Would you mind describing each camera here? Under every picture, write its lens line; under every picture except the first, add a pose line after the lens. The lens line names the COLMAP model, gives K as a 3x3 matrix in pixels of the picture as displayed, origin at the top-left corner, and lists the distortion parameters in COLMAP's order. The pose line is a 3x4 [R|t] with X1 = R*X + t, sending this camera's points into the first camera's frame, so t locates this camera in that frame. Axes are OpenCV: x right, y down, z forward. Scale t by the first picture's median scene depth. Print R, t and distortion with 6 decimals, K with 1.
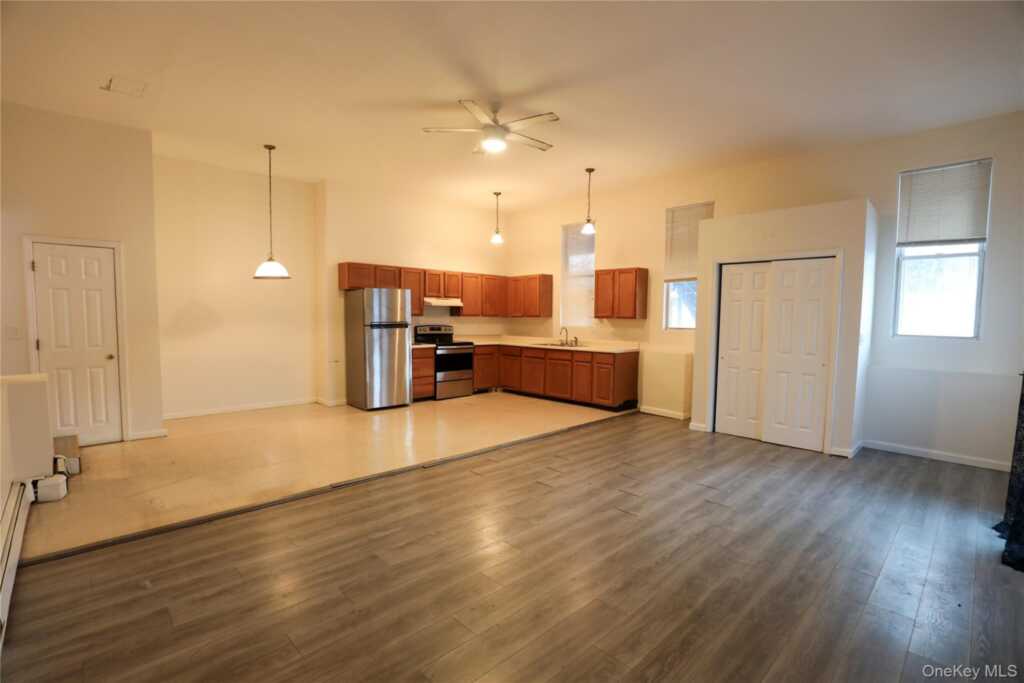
lens RADIAL K [[474.0, 0, 517.3], [0, 474.0, 345.9], [0, 0, 1]] dist [-0.011964, -0.000048]
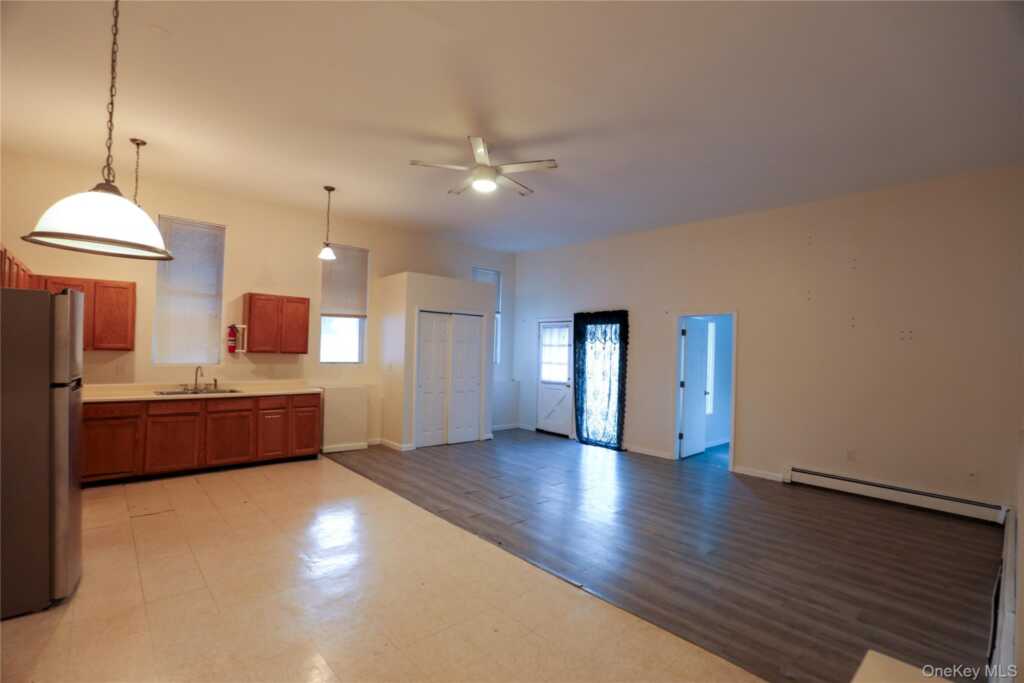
lens RADIAL K [[472.0, 0, 494.2], [0, 472.0, 345.4], [0, 0, 1]] dist [-0.029999, 0.000437]
pose [[0.067973, 0.003236, 0.997682, -0.654500], [0.041067, 0.999138, -0.006039, -0.055892], [-0.996842, 0.041382, 0.067781, 0.599930]]
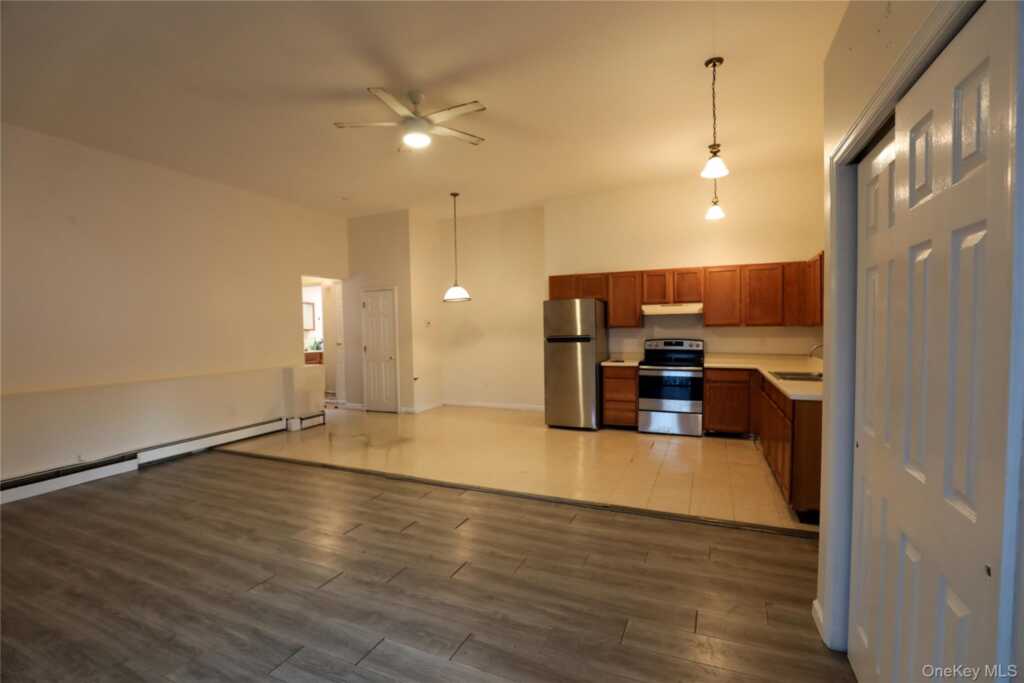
lens RADIAL K [[472.0, 0, 494.2], [0, 472.0, 345.4], [0, 0, 1]] dist [-0.029999, 0.000437]
pose [[0.356426, 0.020036, -0.934109, 0.540908], [-0.041466, 0.999124, 0.005608, -0.030235], [0.933403, 0.036735, 0.356945, 0.539519]]
